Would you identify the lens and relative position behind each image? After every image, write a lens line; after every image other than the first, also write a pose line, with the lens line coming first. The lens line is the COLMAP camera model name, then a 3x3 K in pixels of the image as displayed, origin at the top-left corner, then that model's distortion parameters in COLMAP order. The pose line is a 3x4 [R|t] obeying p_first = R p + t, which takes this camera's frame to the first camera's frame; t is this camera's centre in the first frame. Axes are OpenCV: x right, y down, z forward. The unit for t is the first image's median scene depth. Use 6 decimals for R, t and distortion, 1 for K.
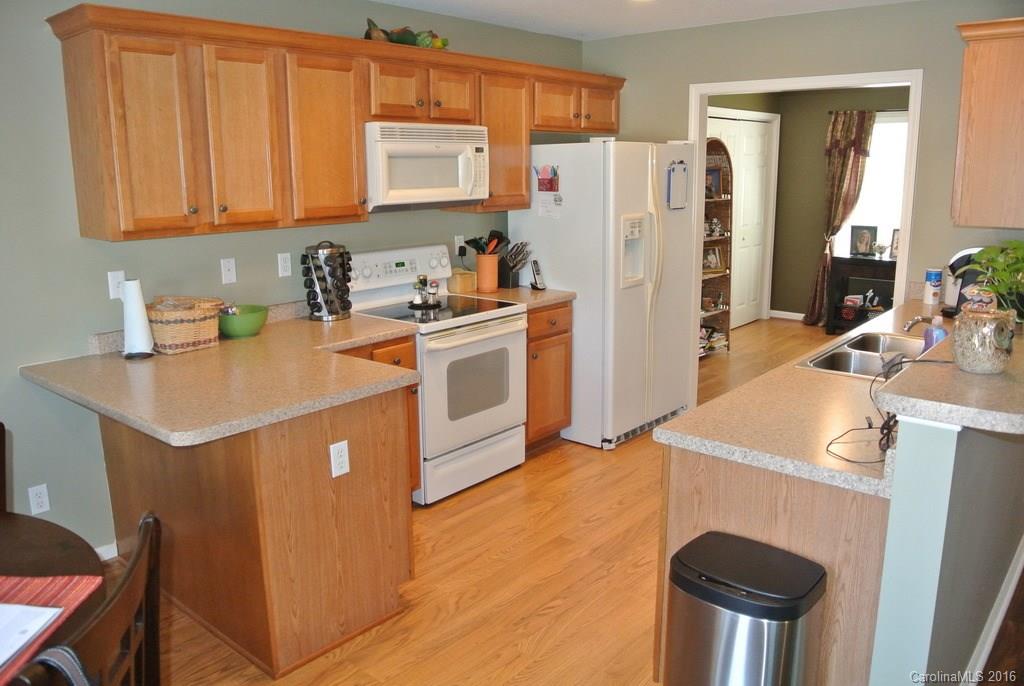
lens RADIAL K [[808.4, 0, 508.9], [0, 808.4, 336.2], [0, 0, 1]] dist [-0.049952, 0.013688]
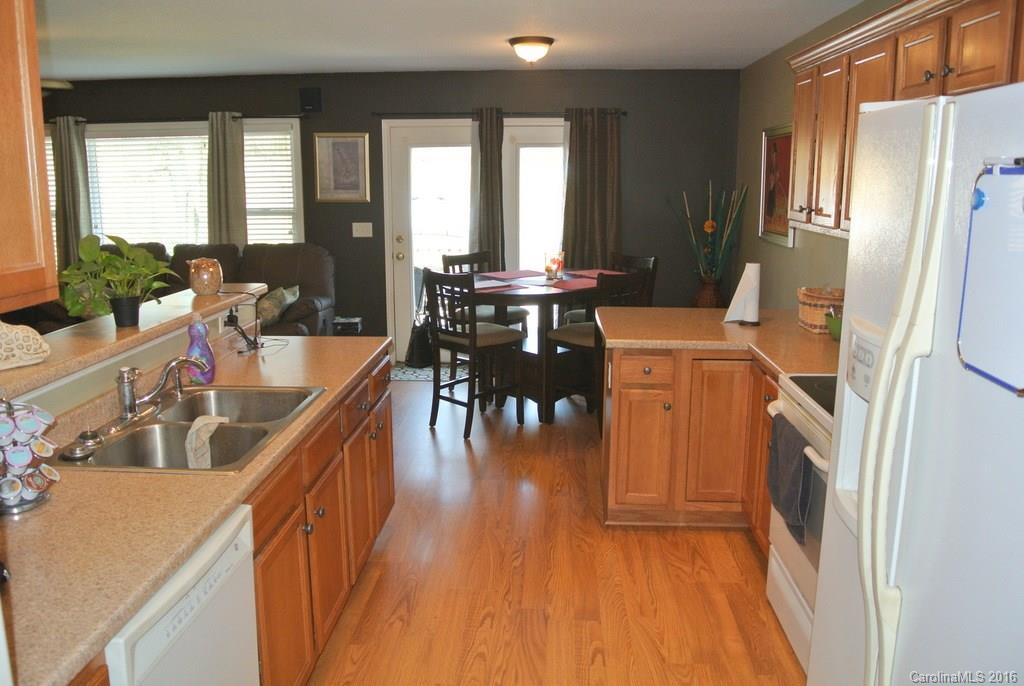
lens RADIAL K [[808.4, 0, 507.3], [0, 808.4, 337.3], [0, 0, 1]] dist [-0.049952, 0.013688]
pose [[-0.794463, 0.126749, -0.593939, 0.671657], [-0.122589, 0.924379, 0.361243, -0.349806], [0.594812, 0.359804, -0.718846, 1.626470]]
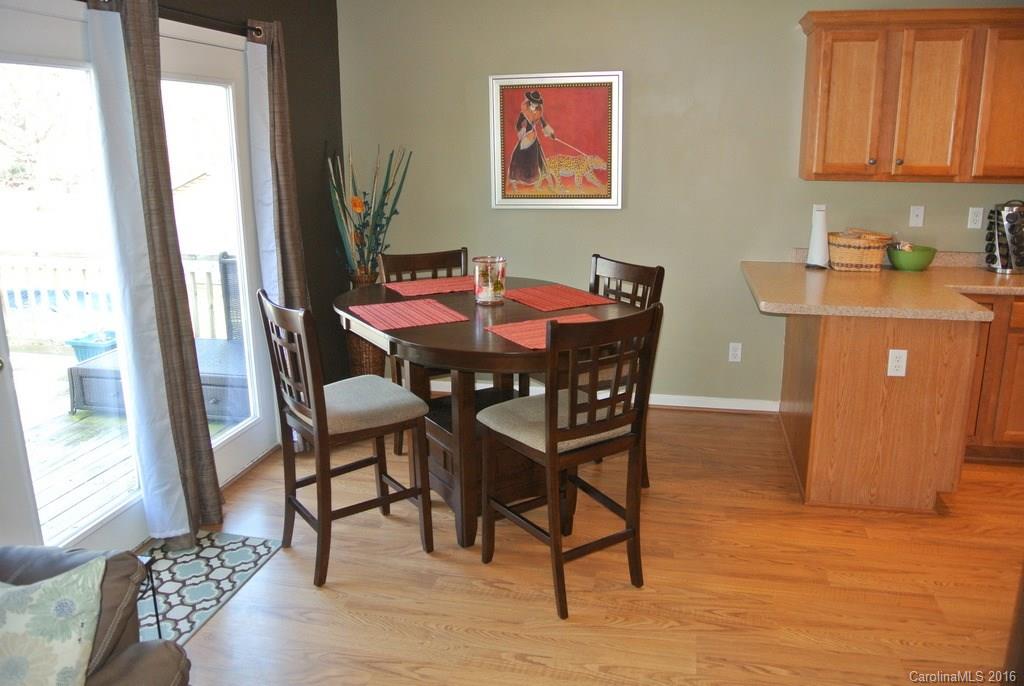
lens RADIAL K [[808.4, 0, 510.0], [0, 808.4, 341.7], [0, 0, 1]] dist [-0.049952, 0.013688]
pose [[0.485528, 0.221653, -0.845655, 0.463070], [-0.182959, 0.971666, 0.149637, 0.038107], [0.854862, 0.082067, 0.512324, -0.129620]]
